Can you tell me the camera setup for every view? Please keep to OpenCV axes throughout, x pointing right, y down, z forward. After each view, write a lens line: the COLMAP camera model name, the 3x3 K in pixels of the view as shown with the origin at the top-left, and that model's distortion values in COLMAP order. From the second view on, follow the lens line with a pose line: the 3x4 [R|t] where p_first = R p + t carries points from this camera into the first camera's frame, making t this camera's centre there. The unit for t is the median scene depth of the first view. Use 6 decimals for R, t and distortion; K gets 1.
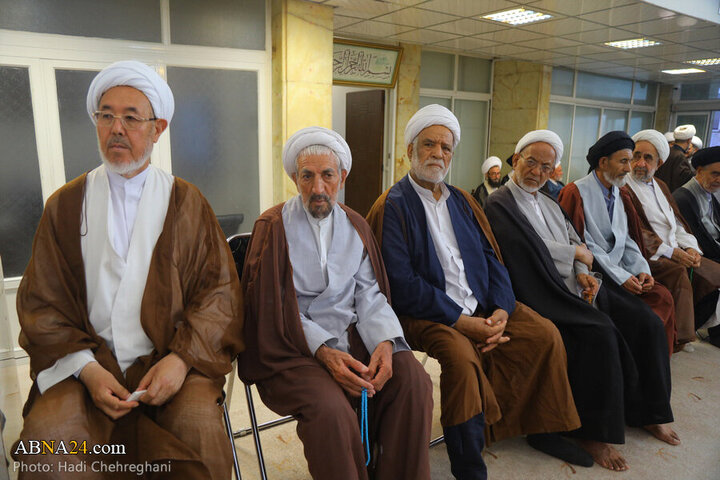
lens RADIAL K [[499.6, 0, 360.0], [0, 499.6, 240.0], [0, 0, 1]] dist [-0.107147, 0.066208]
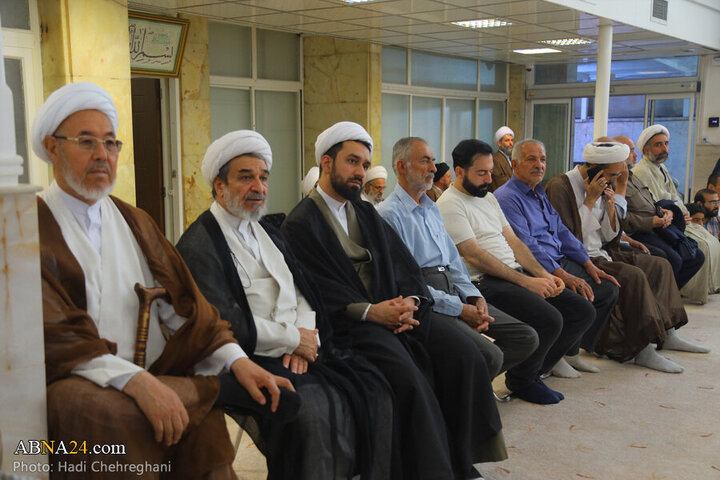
lens RADIAL K [[845.4, 0, 360.0], [0, 845.4, 240.0], [0, 0, 1]] dist [0.062108, 0.012595]
pose [[0.928229, -0.065900, 0.366126, -0.132937], [0.097177, 0.992966, -0.067645, 0.025643], [-0.359093, 0.098369, 0.928103, -0.168992]]
